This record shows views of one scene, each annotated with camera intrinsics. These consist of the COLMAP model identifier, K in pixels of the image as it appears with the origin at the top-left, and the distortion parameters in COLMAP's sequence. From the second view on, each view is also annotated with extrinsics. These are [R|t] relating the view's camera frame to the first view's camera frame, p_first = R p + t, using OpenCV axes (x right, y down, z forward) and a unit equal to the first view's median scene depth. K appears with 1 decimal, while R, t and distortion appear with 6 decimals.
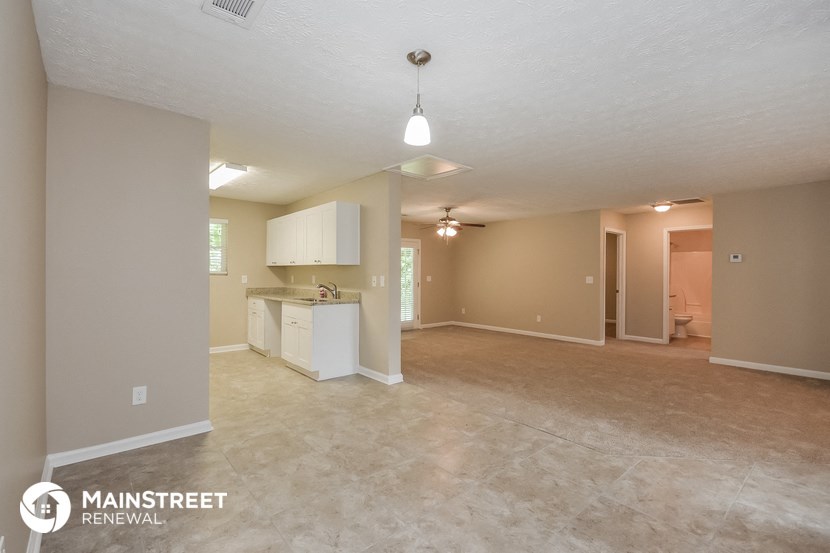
lens RADIAL K [[376.2, 0, 420.5], [0, 376.2, 271.1], [0, 0, 1]] dist [0.014800, -0.000121]
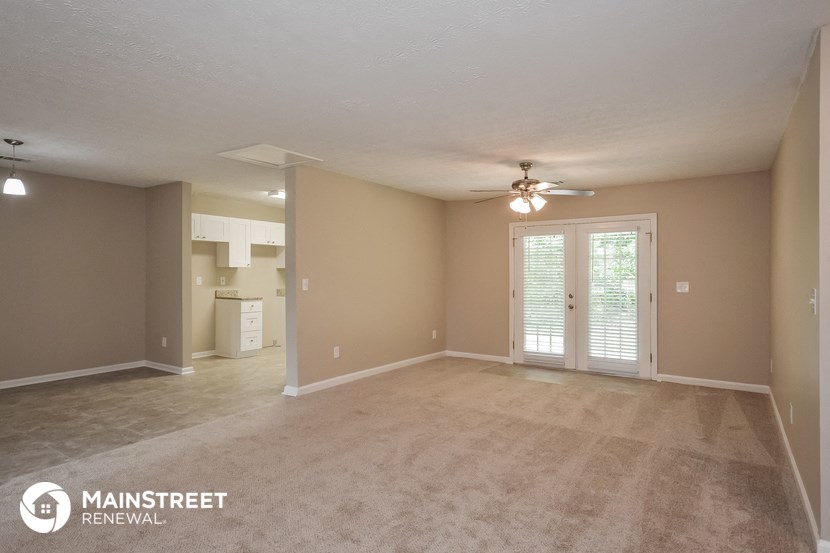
lens RADIAL K [[465.9, 0, 415.0], [0, 465.9, 276.5], [0, 0, 1]] dist [0.000822, -0.000329]
pose [[0.268526, -0.013536, -0.963177, 0.716250], [0.006505, 0.999904, -0.012238, 0.014344], [0.963250, -0.002979, 0.268588, 0.642574]]
